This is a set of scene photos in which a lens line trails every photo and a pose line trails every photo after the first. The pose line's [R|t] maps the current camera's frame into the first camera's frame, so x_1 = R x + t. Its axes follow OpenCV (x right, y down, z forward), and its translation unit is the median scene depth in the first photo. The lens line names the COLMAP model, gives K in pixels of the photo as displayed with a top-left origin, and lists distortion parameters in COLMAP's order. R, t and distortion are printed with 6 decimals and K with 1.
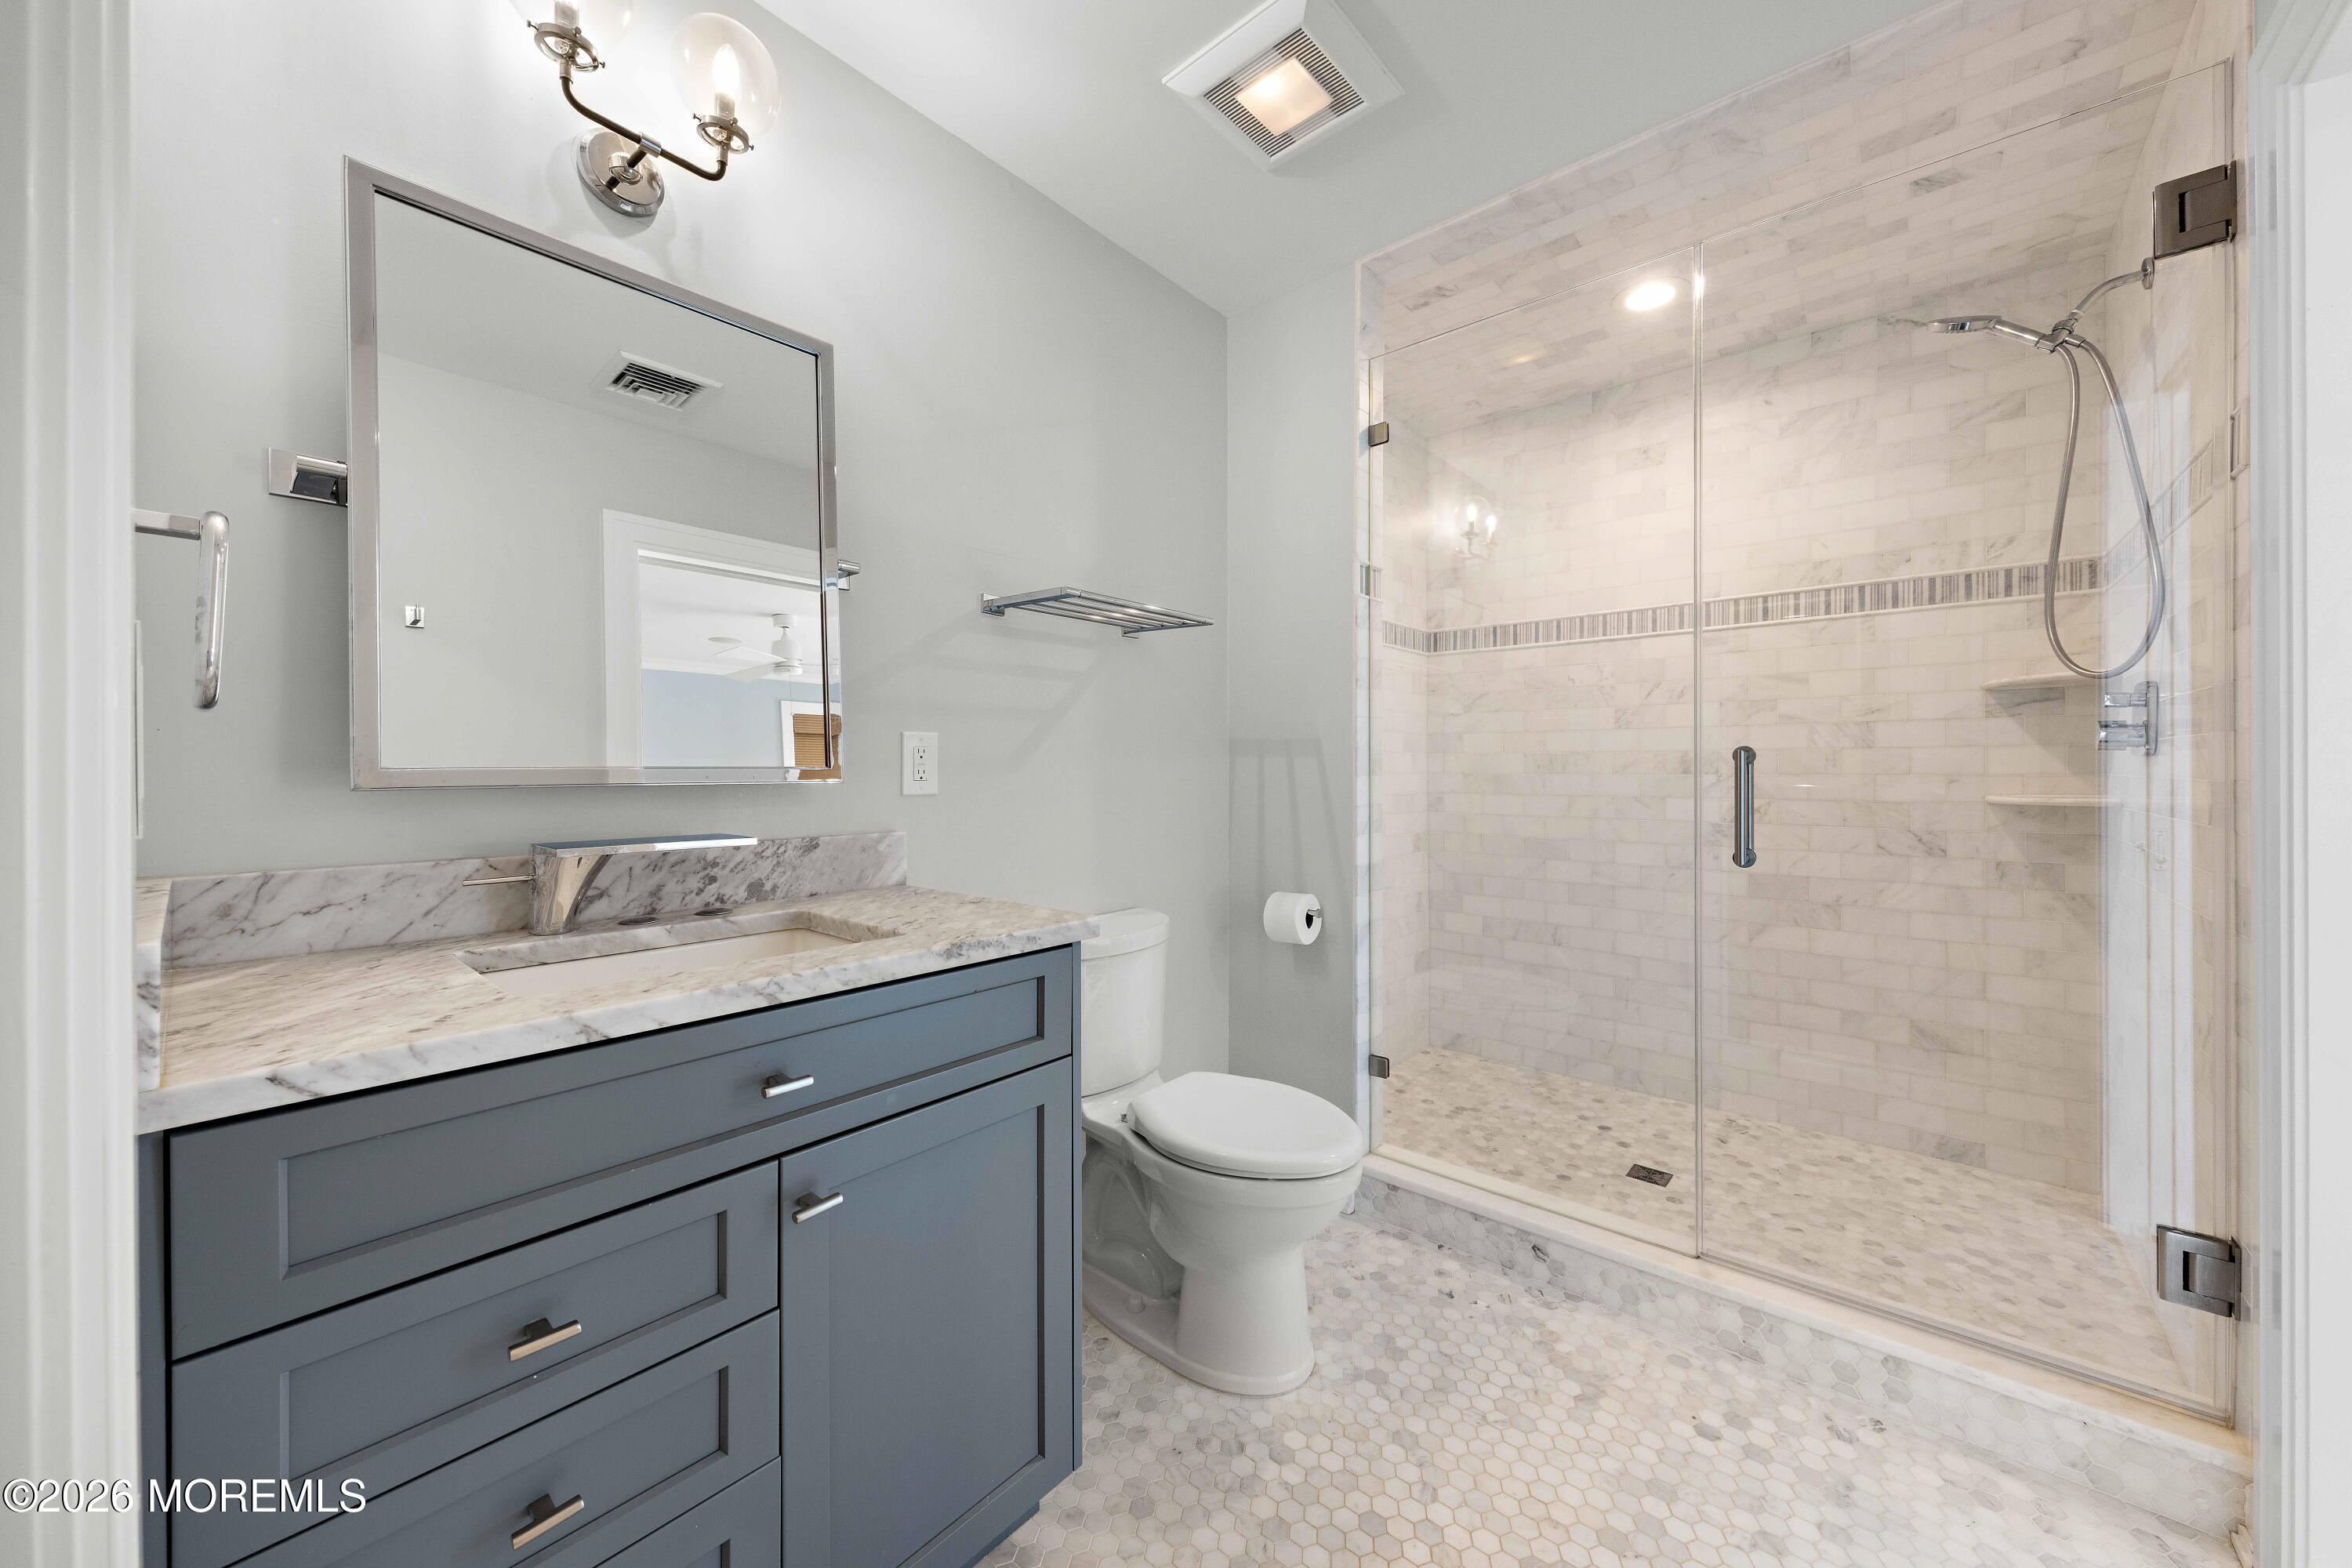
lens RADIAL K [[834.8, 0, 1186.5], [0, 834.8, 772.7], [0, 0, 1]] dist [-0.000951, -0.000074]
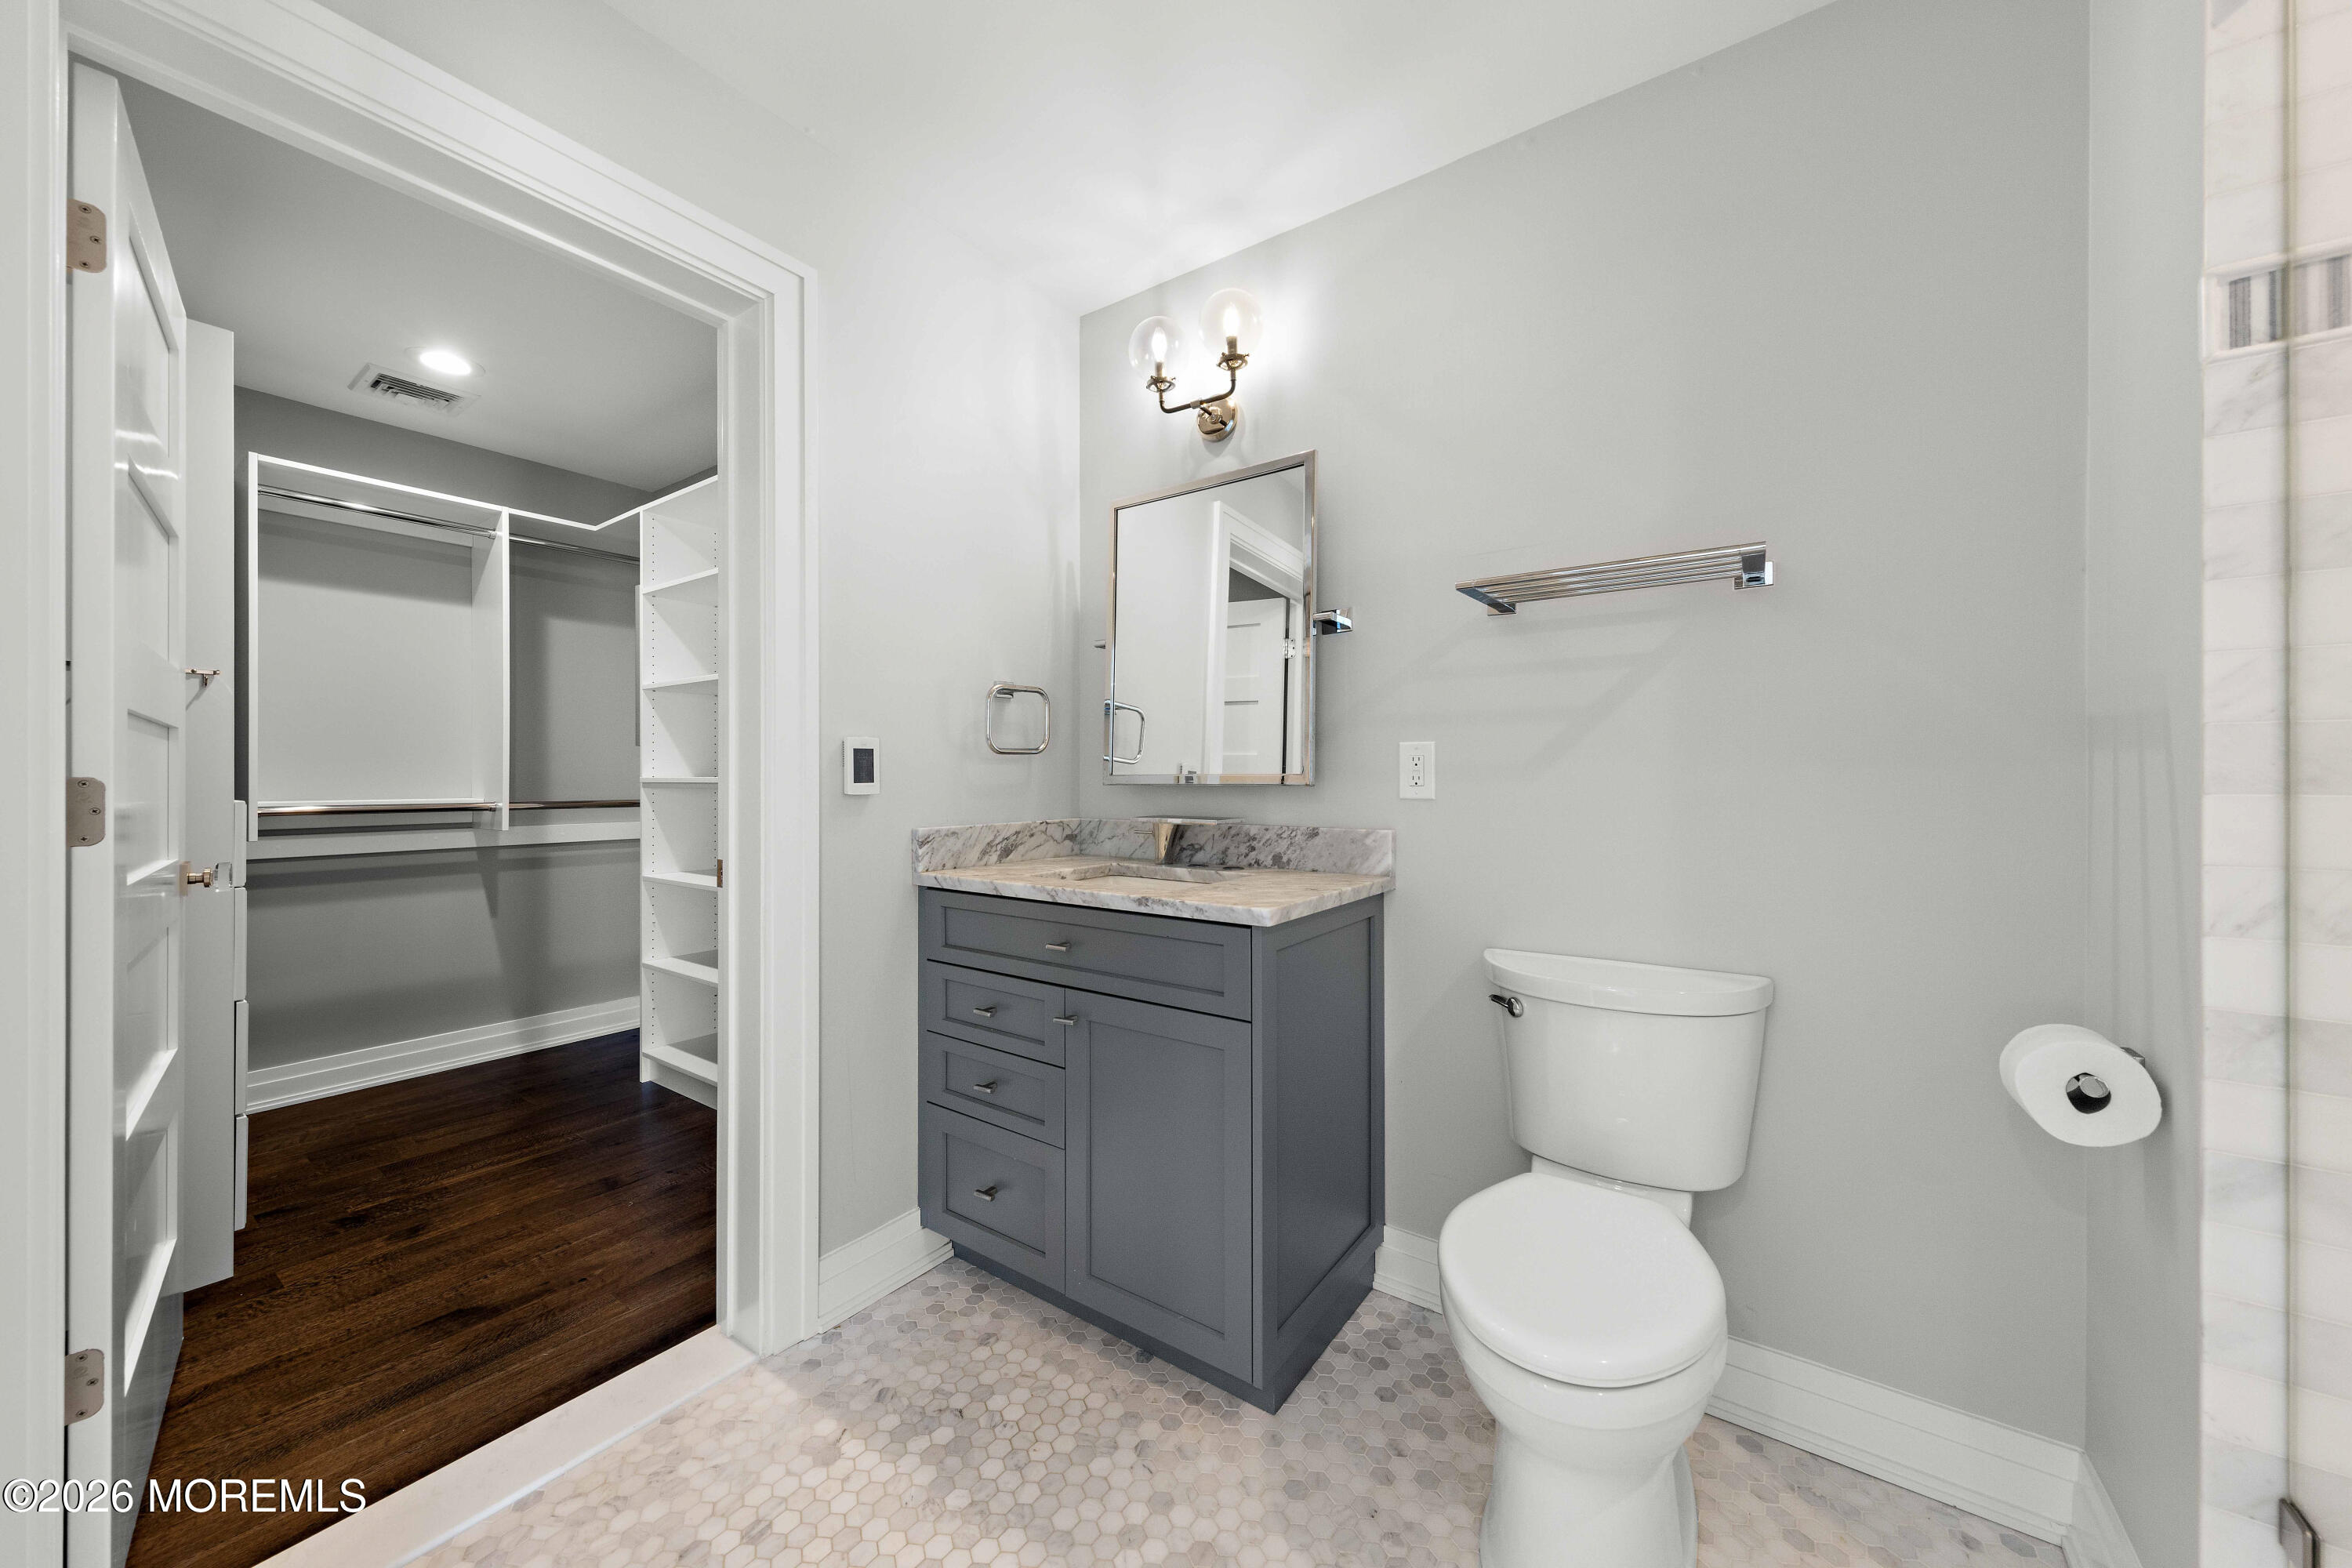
lens RADIAL K [[834.8, 0, 1186.5], [0, 834.8, 772.7], [0, 0, 1]] dist [-0.000951, -0.000074]
pose [[0.104515, -0.000309, -0.994523, 0.935648], [-0.002155, 0.999998, -0.000537, -0.008520], [0.994521, 0.002199, 0.104514, 0.732934]]
